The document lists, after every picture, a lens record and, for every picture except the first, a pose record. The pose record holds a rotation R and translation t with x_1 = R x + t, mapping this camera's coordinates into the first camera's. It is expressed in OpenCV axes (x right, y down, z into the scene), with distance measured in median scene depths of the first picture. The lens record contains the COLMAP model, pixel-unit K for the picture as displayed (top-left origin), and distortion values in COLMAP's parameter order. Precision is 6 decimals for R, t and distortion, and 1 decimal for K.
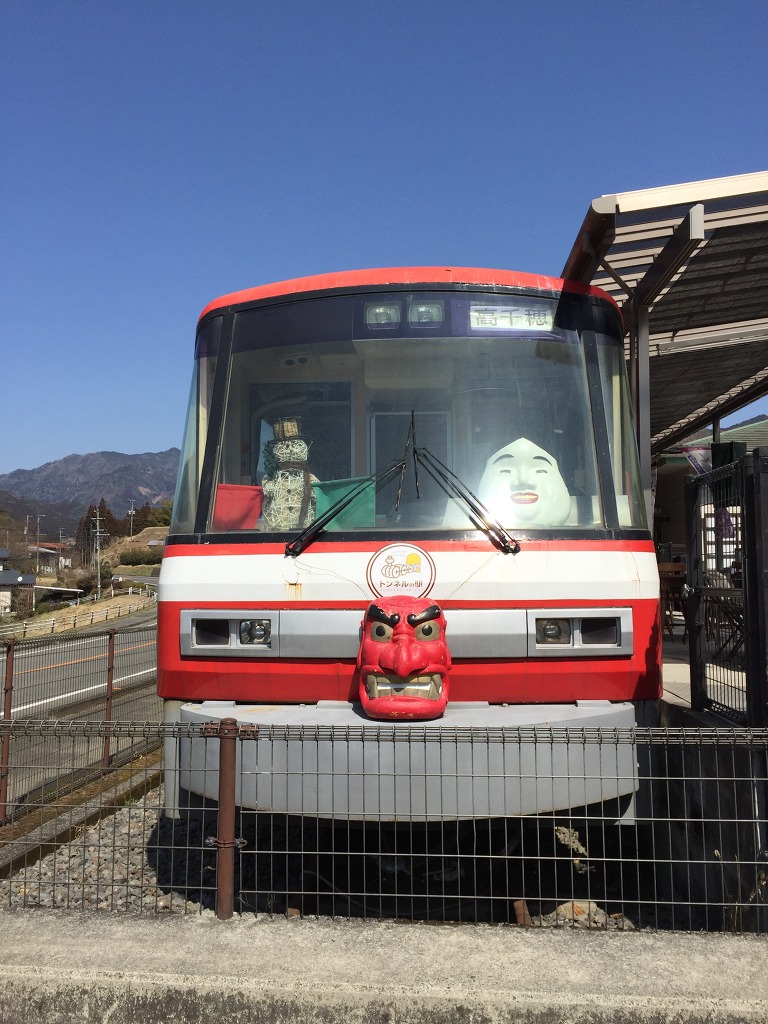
lens RADIAL K [[885.8, 0, 376.9], [0, 885.8, 497.5], [0, 0, 1]] dist [0.077382, -0.127688]
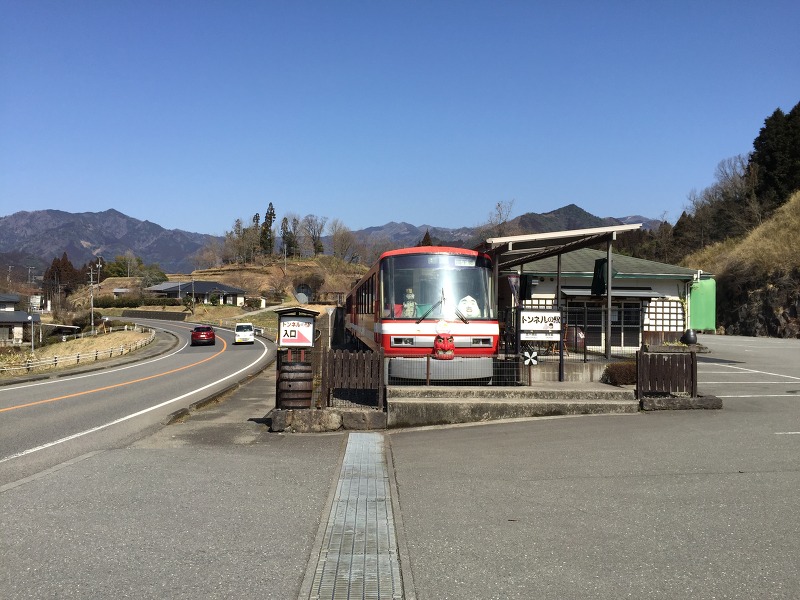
lens RADIAL K [[692.0, 0, 400.0], [0, 692.0, 300.0], [0, 0, 1]] dist [0.077382, -0.127688]
pose [[0.985991, 0.018103, 0.165815, -0.733684], [-0.028226, 0.997865, 0.058899, -0.243479], [-0.164395, -0.062754, 0.984396, -2.273451]]
